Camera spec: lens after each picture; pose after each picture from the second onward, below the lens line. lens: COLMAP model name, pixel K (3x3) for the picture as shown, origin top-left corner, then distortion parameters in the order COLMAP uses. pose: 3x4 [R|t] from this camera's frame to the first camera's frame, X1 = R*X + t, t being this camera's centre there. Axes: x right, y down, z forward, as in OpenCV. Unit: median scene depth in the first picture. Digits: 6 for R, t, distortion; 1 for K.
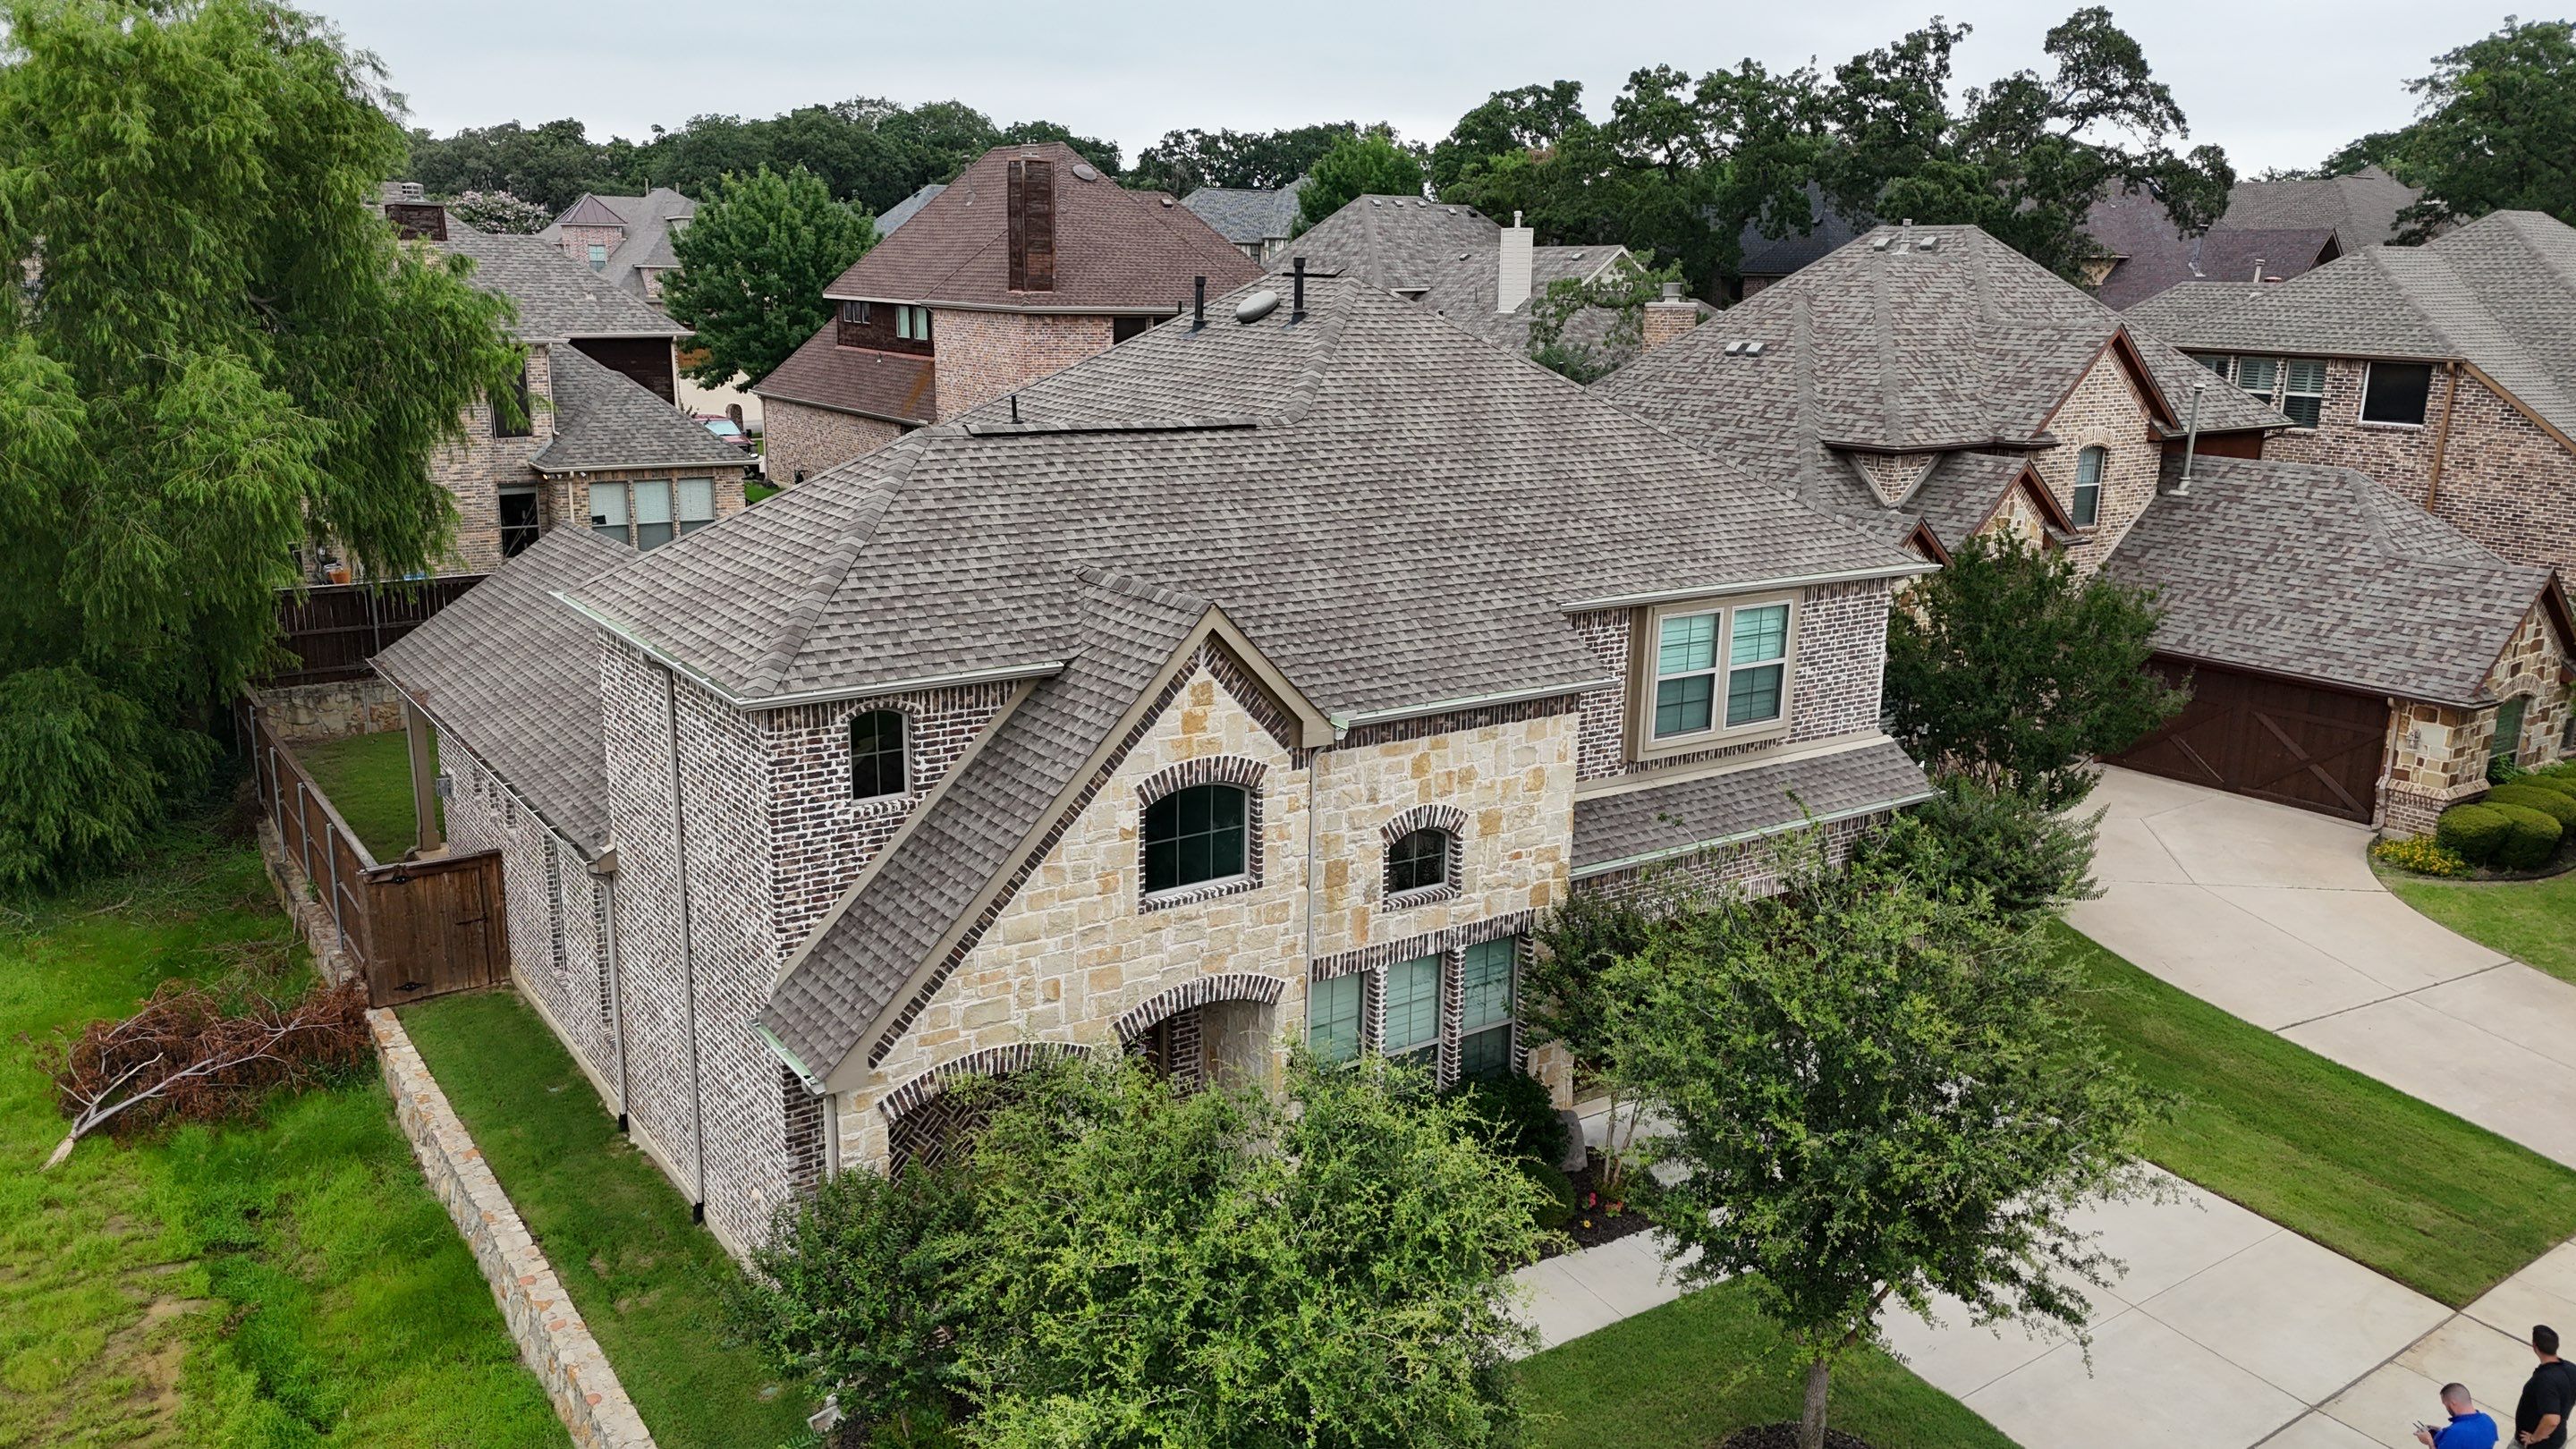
lens RADIAL K [[1890.1, 0, 1288.0], [0, 1890.1, 724.5], [0, 0, 1]] dist [0.051671, -0.035606]
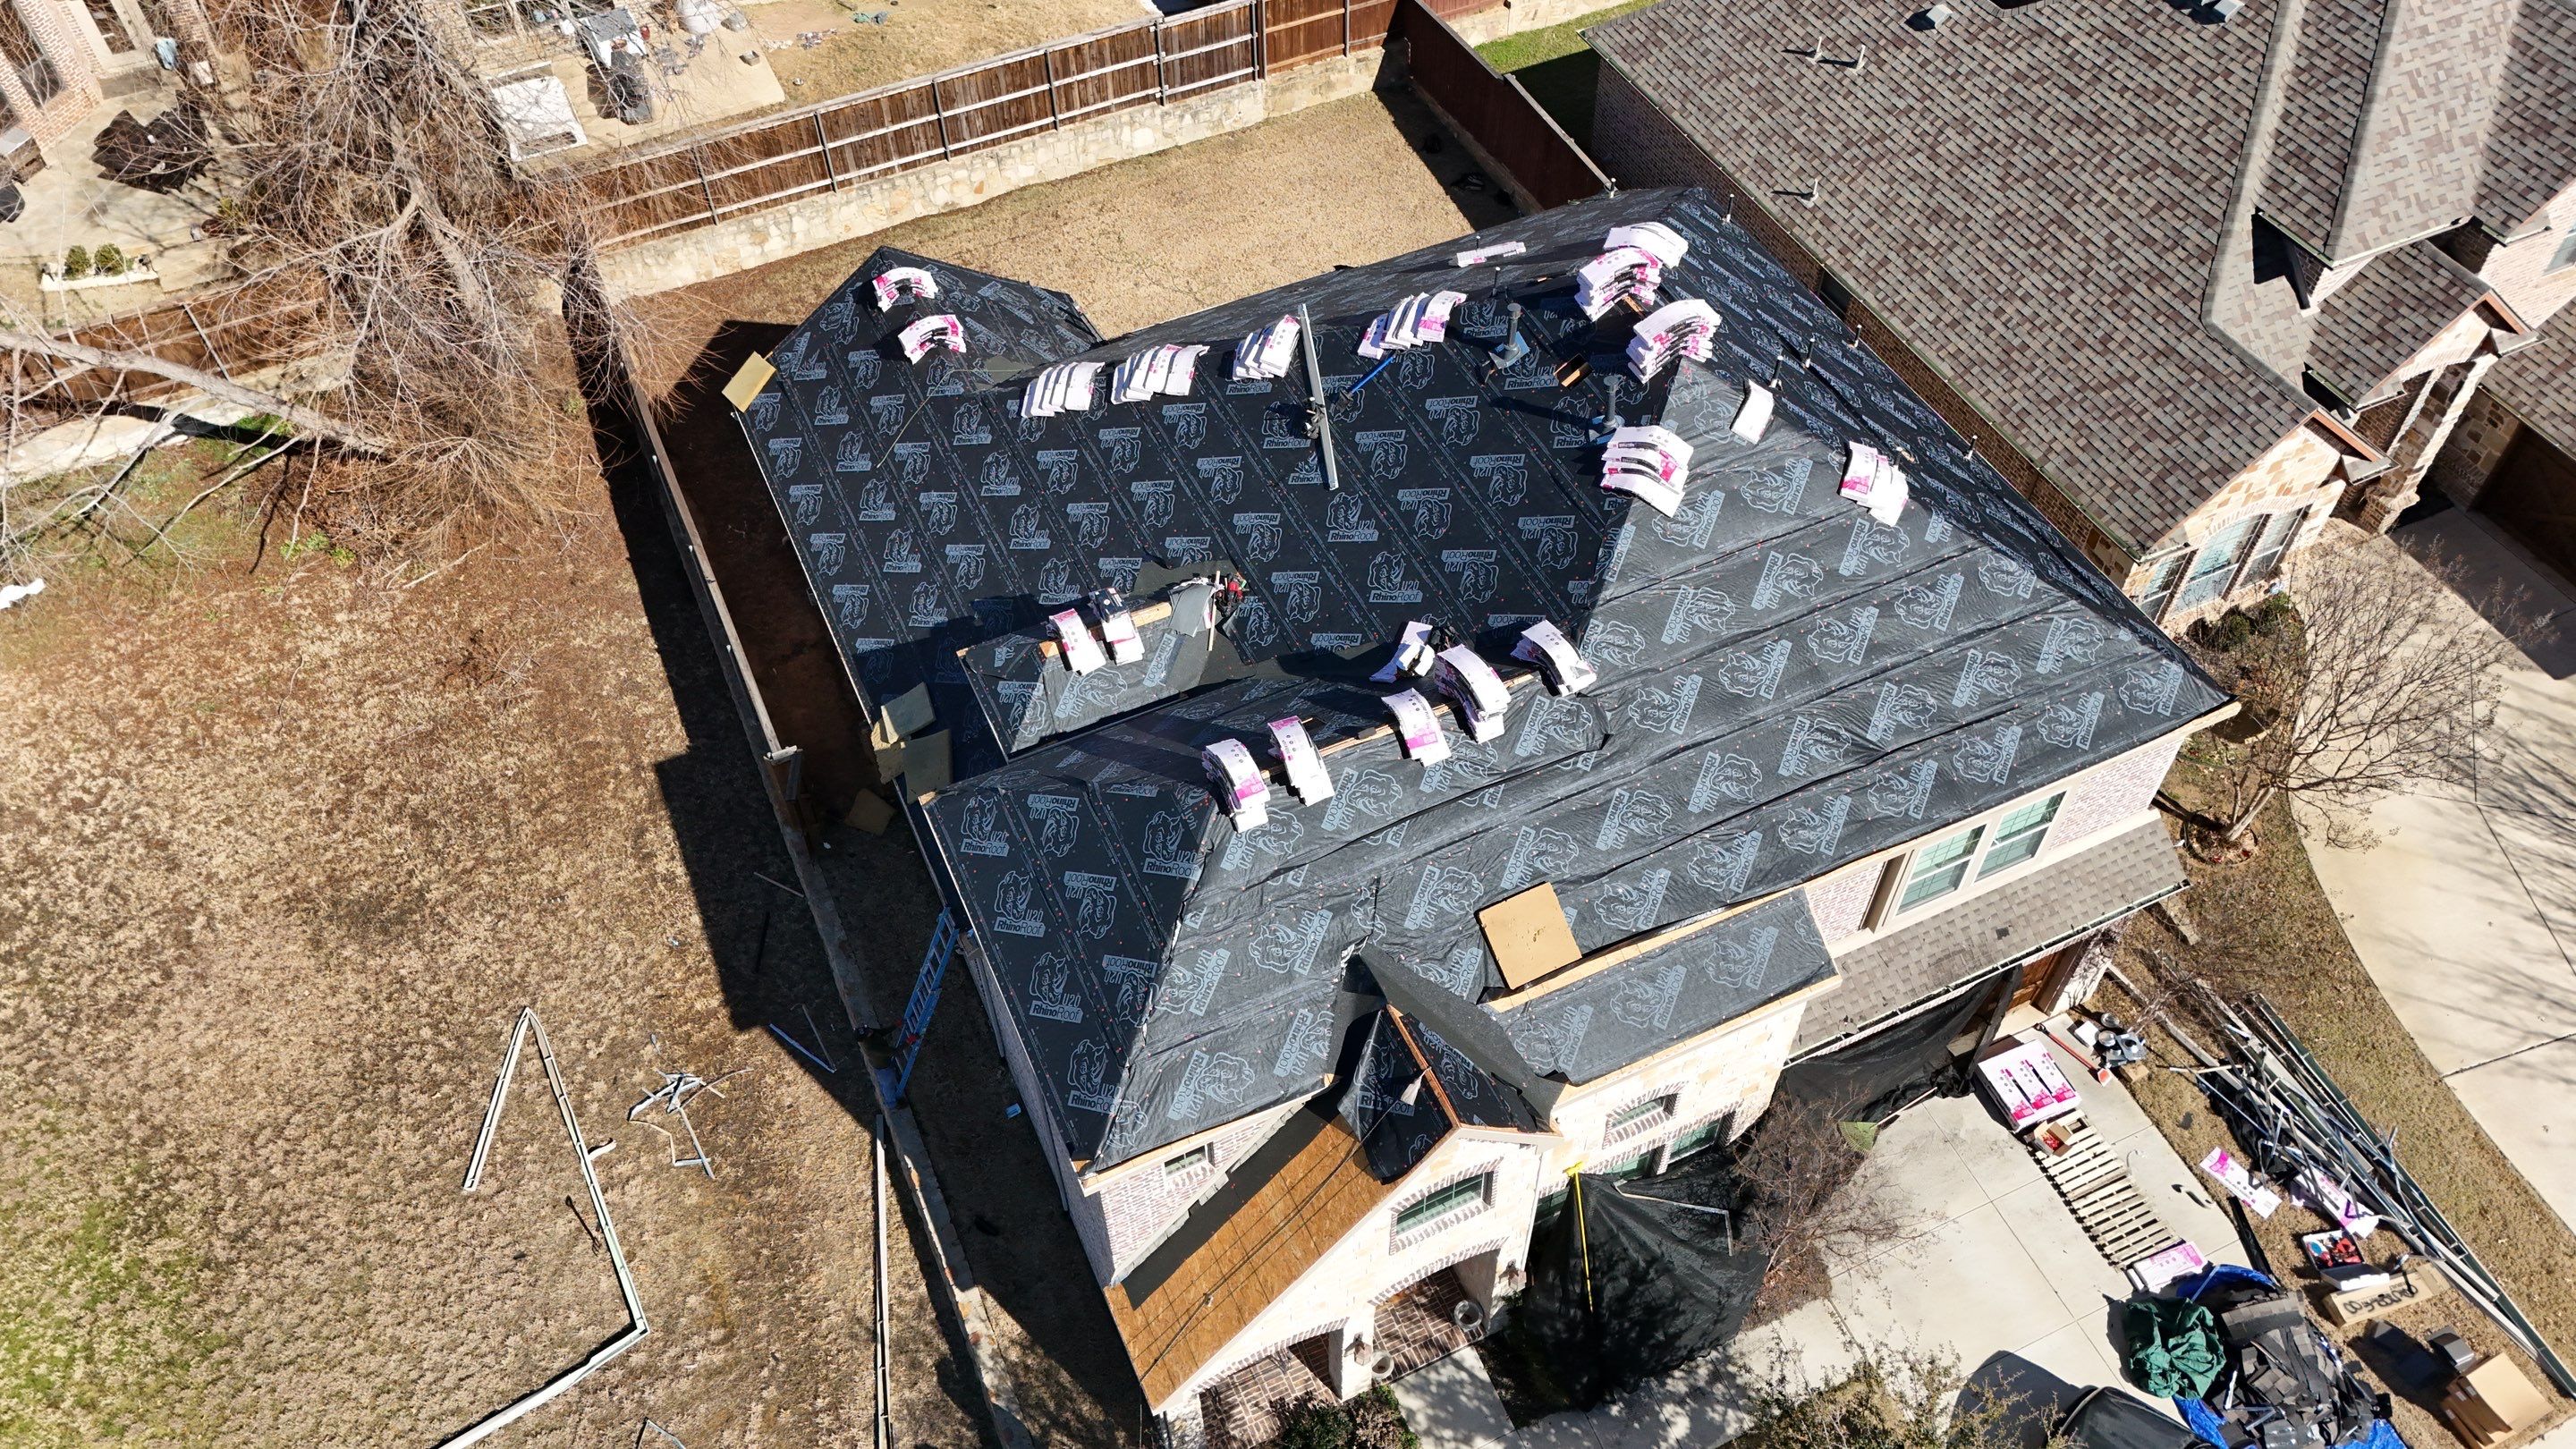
lens RADIAL K [[1890.1, 0, 1288.0], [0, 1890.1, 724.5], [0, 0, 1]] dist [0.051671, -0.035606]
pose [[0.984943, 0.105565, -0.136909, -0.008174], [-0.002796, 0.801549, 0.597923, -0.495424], [0.172859, -0.588537, 0.789775, 0.102675]]
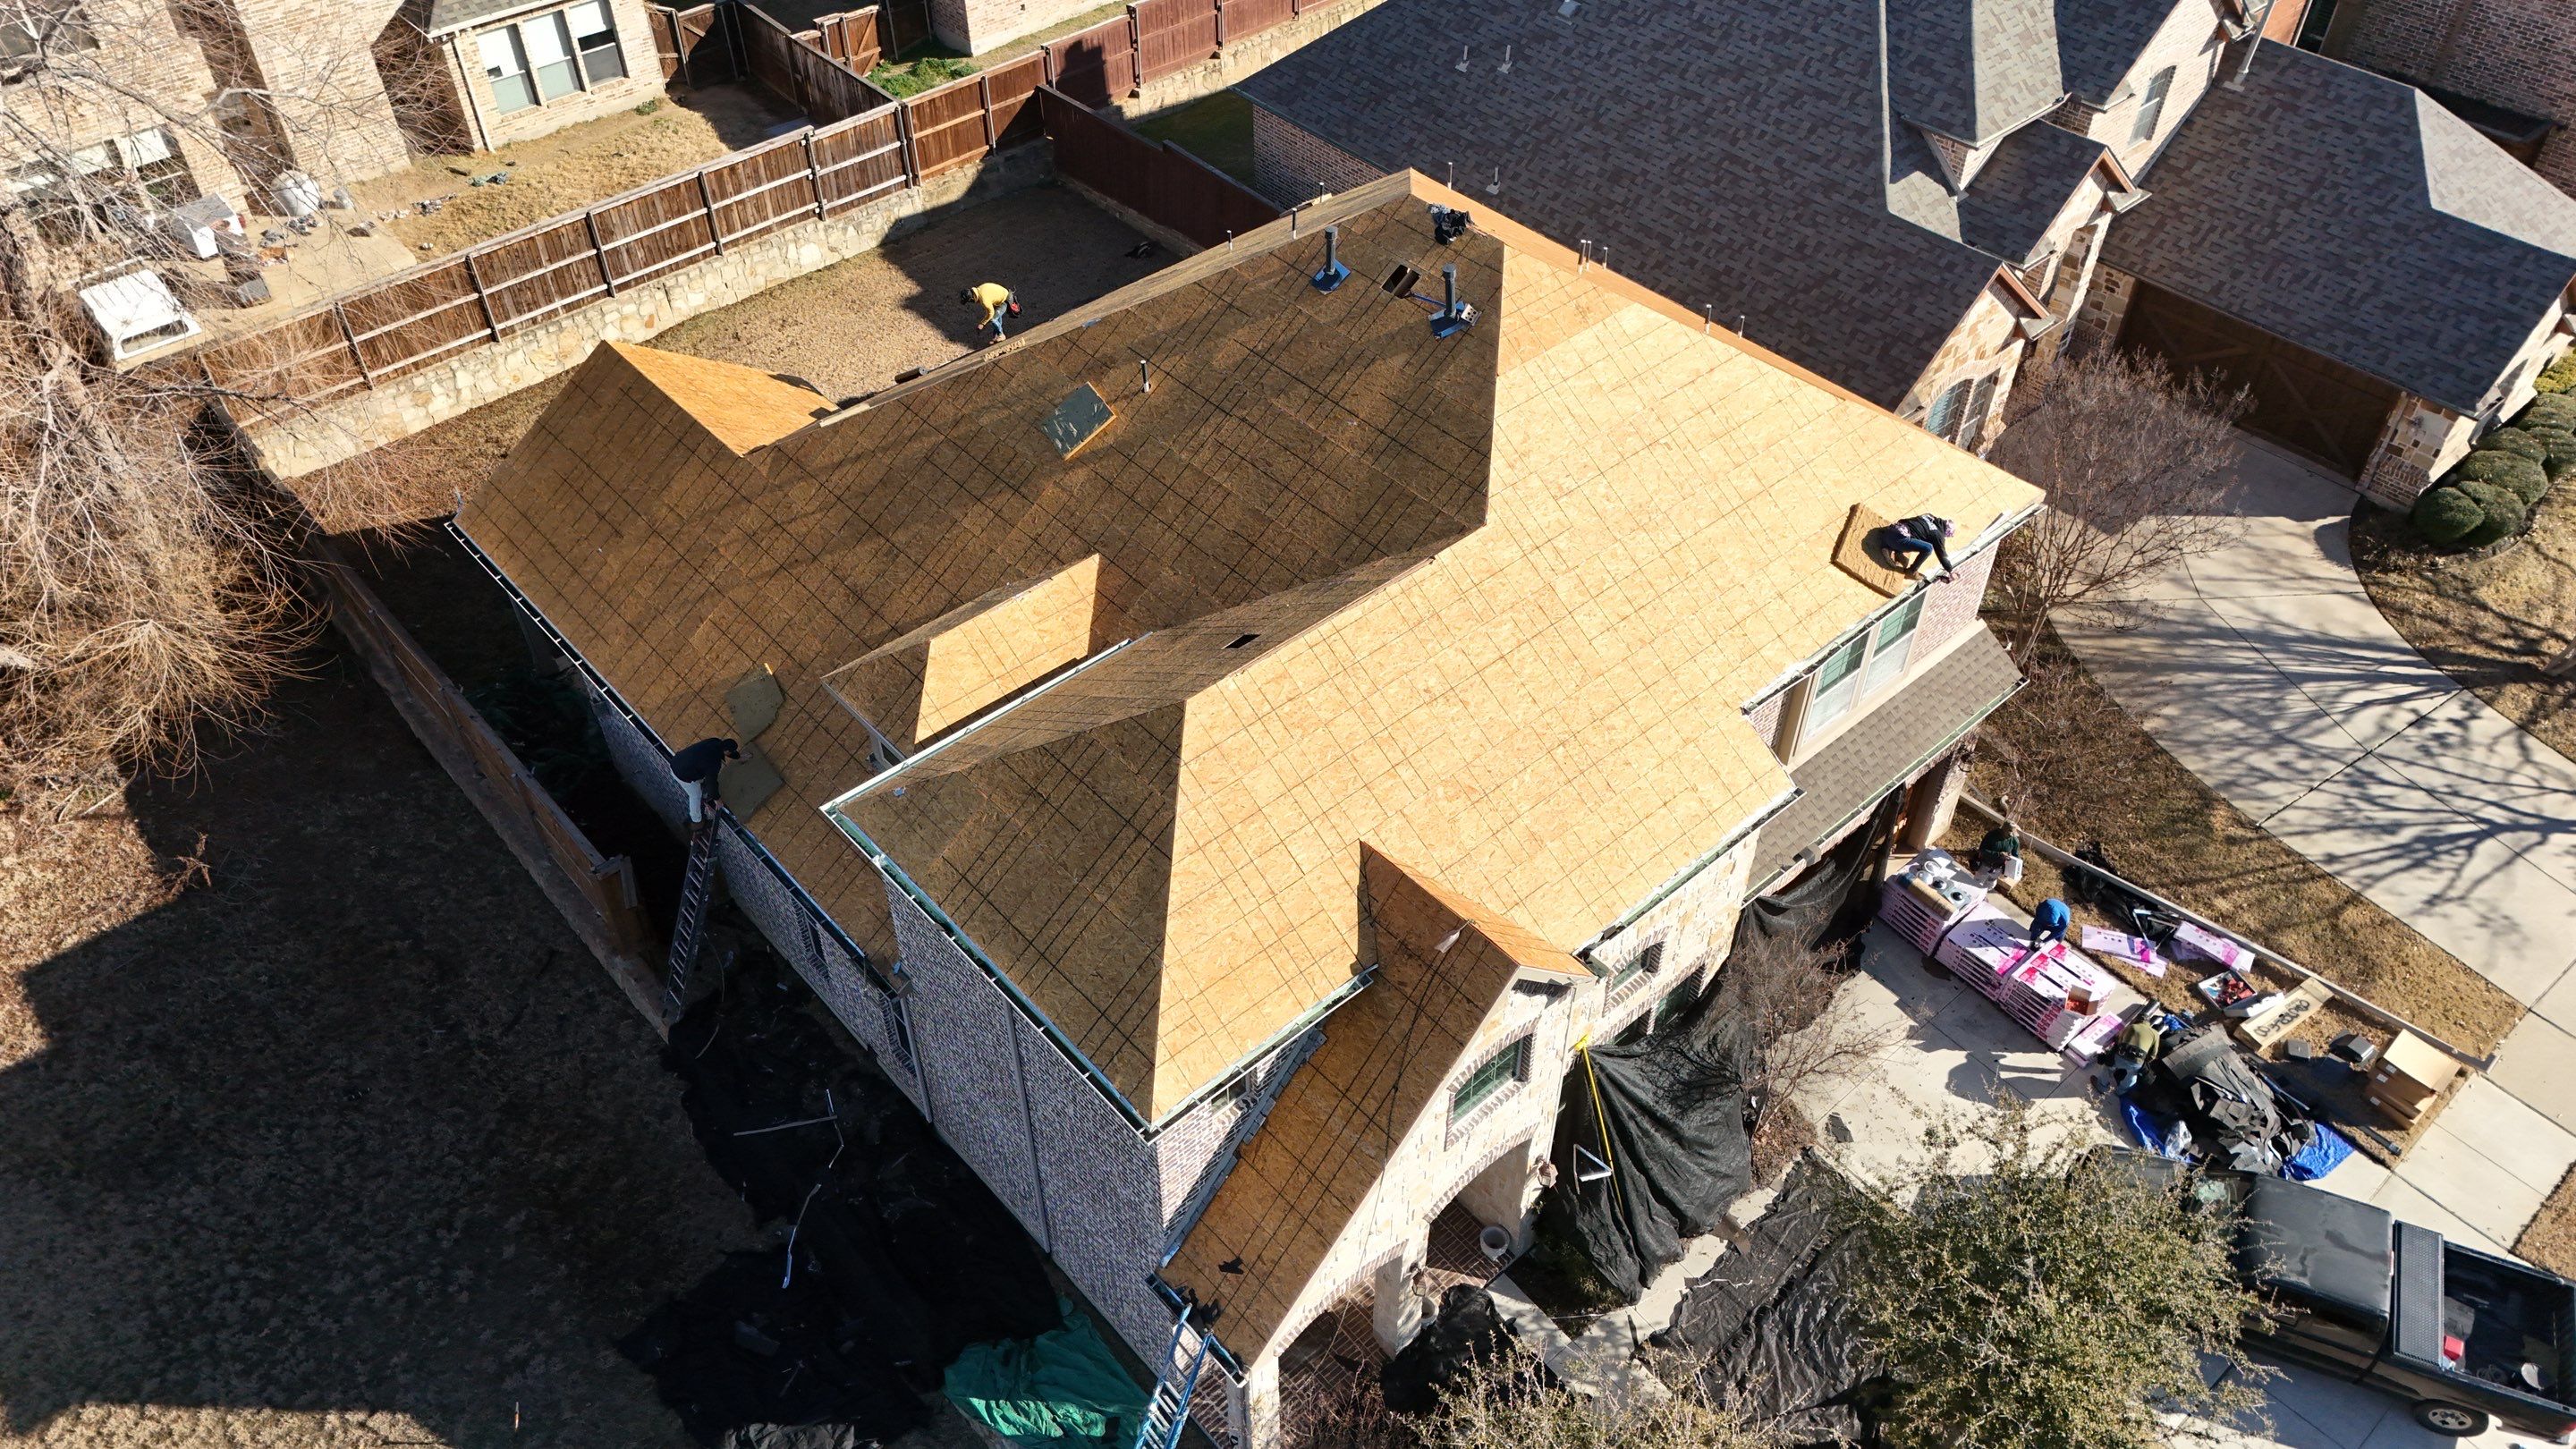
lens RADIAL K [[1890.1, 0, 1288.0], [0, 1890.1, 724.5], [0, 0, 1]] dist [0.051671, -0.035606]
pose [[0.992576, -0.099872, 0.069421, -0.125892], [0.051396, 0.861699, 0.504810, -0.397577], [-0.110236, -0.497494, 0.860434, 0.053323]]
